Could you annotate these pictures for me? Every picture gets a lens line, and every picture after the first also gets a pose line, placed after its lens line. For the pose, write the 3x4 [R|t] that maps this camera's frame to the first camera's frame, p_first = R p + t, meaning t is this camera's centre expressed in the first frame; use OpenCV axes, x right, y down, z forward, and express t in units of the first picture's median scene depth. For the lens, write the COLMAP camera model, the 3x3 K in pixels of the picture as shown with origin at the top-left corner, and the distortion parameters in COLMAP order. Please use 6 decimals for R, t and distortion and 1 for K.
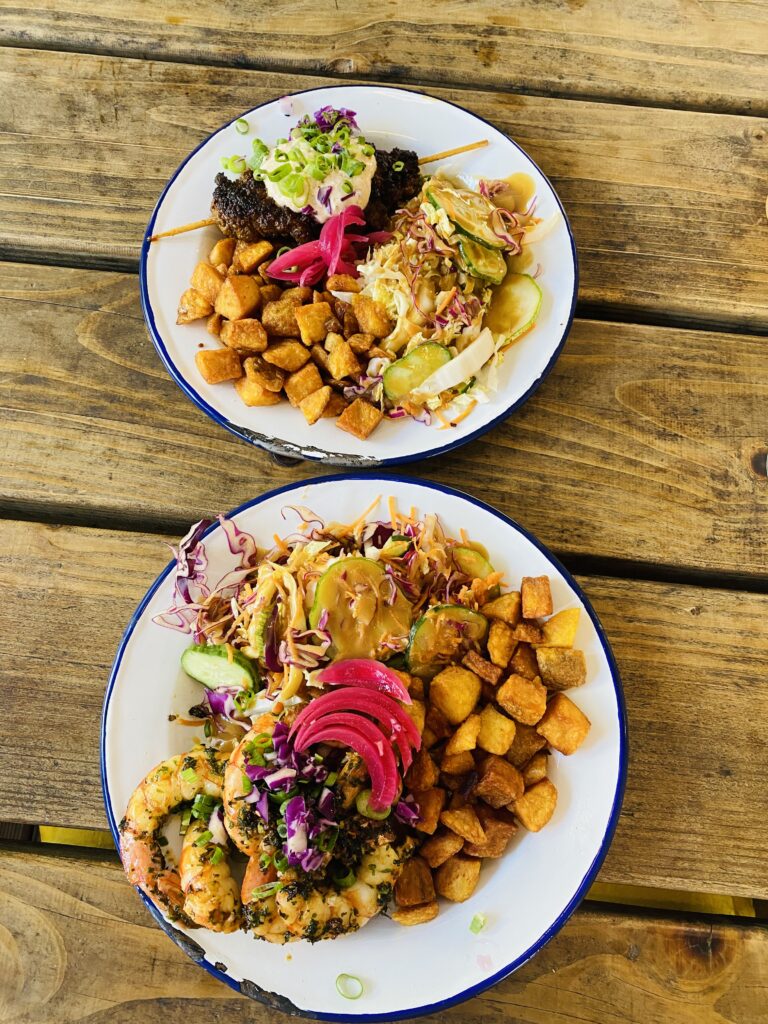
lens RADIAL K [[783.6, 0, 372.5], [0, 783.6, 514.0], [0, 0, 1]] dist [0.050111, -0.002646]
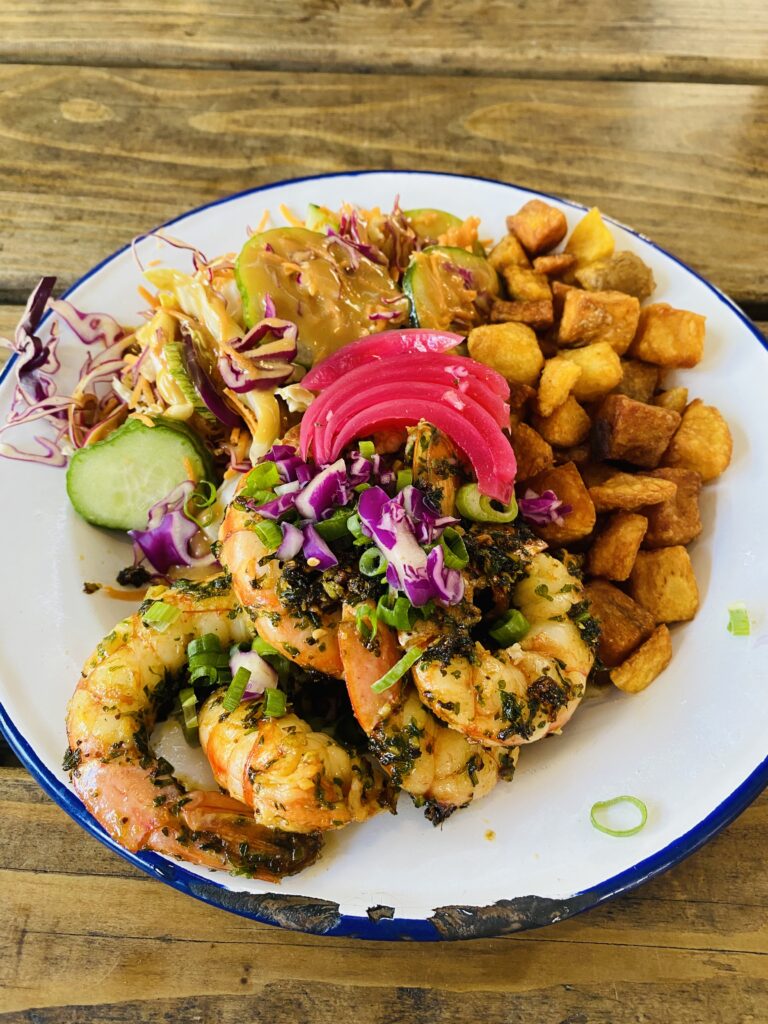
lens RADIAL K [[783.6, 0, 372.5], [0, 783.6, 514.0], [0, 0, 1]] dist [0.050111, -0.002646]
pose [[0.882116, -0.397303, 0.253026, -0.181138], [0.450179, 0.869166, -0.204672, 0.376335], [-0.138605, 0.294451, 0.945562, 0.398839]]
